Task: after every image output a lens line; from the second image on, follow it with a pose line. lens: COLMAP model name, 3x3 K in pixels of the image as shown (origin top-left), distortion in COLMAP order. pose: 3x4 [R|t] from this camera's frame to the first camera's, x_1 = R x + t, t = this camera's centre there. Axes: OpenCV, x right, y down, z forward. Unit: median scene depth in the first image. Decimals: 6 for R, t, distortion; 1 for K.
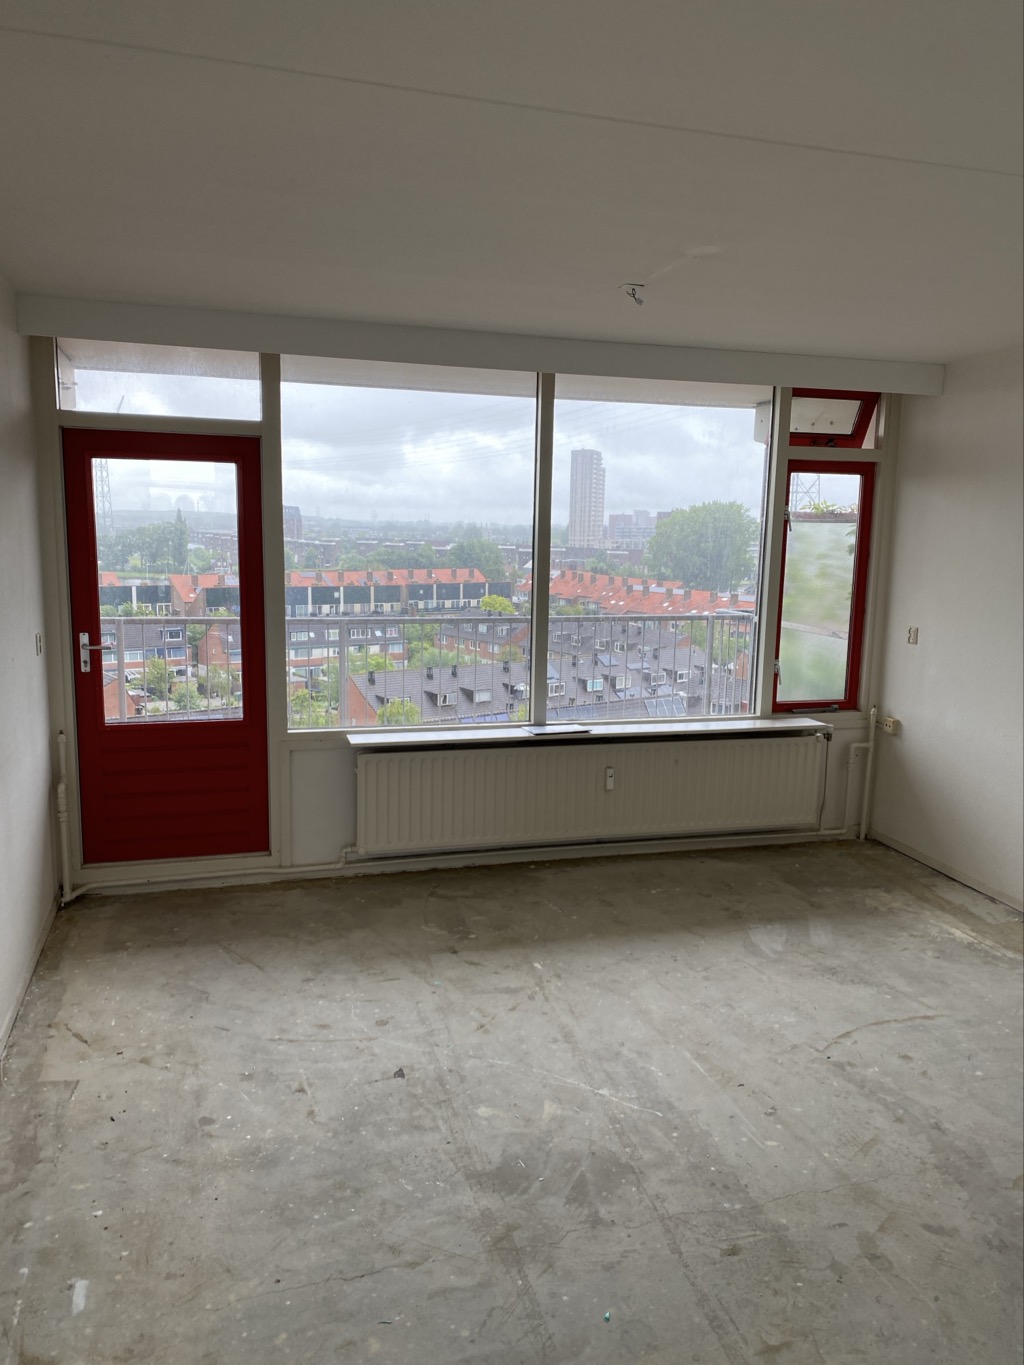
lens RADIAL K [[1050.2, 0, 509.1], [0, 1050.2, 677.0], [0, 0, 1]] dist [0.121200, -0.003047]
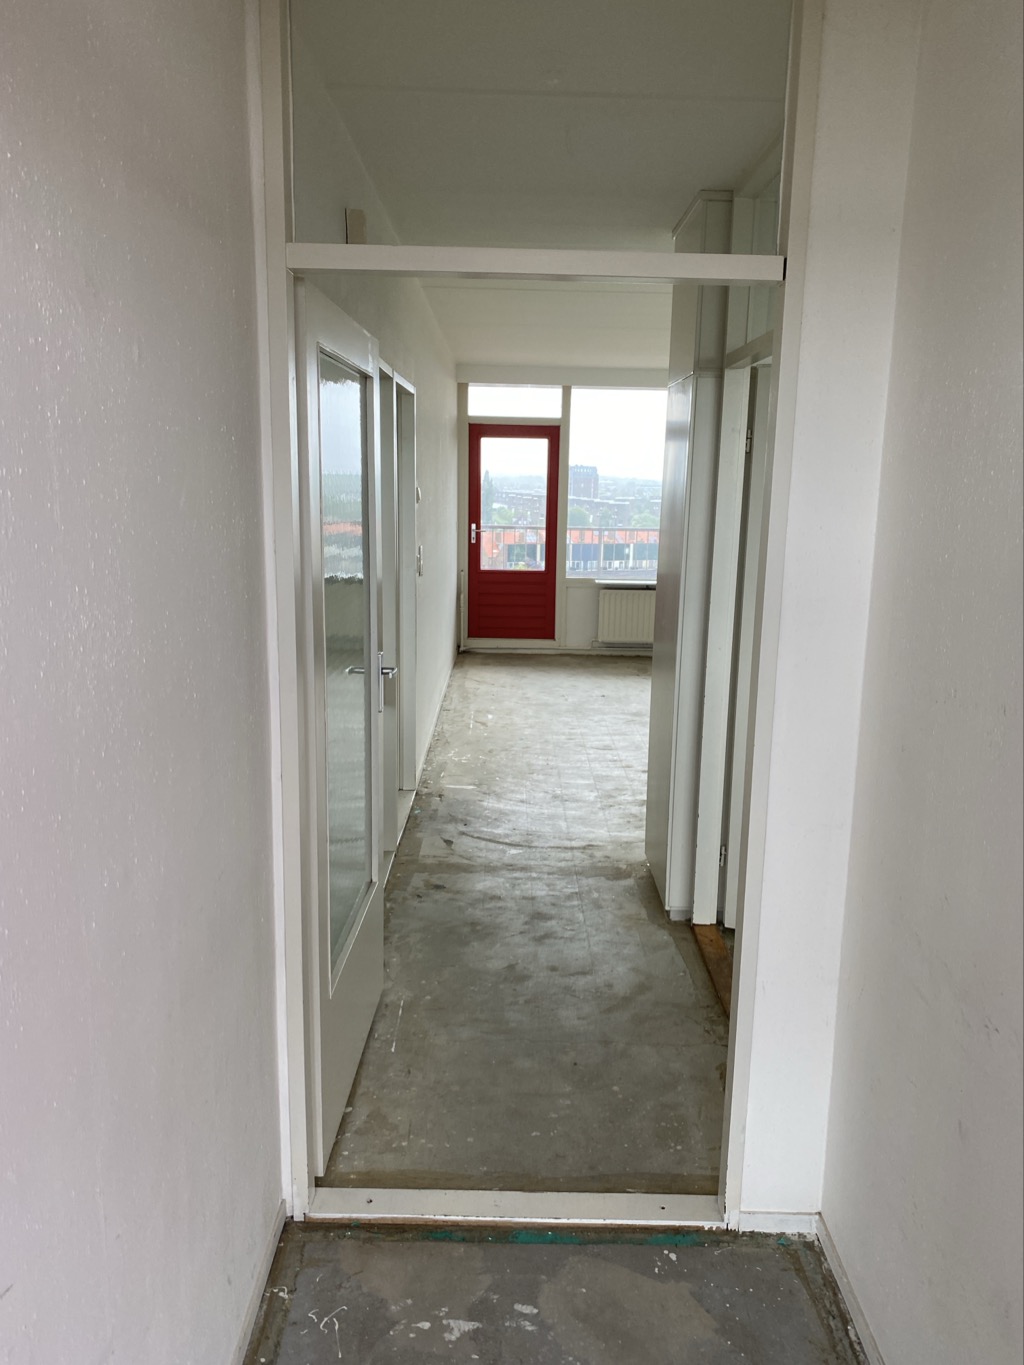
lens RADIAL K [[1050.2, 0, 517.7], [0, 1050.2, 683.0], [0, 0, 1]] dist [0.121200, -0.003047]
pose [[0.964348, 0.056132, -0.258615, 0.218799], [-0.045221, 0.997826, 0.047949, 0.156567], [0.260745, -0.034545, 0.964790, -0.907364]]
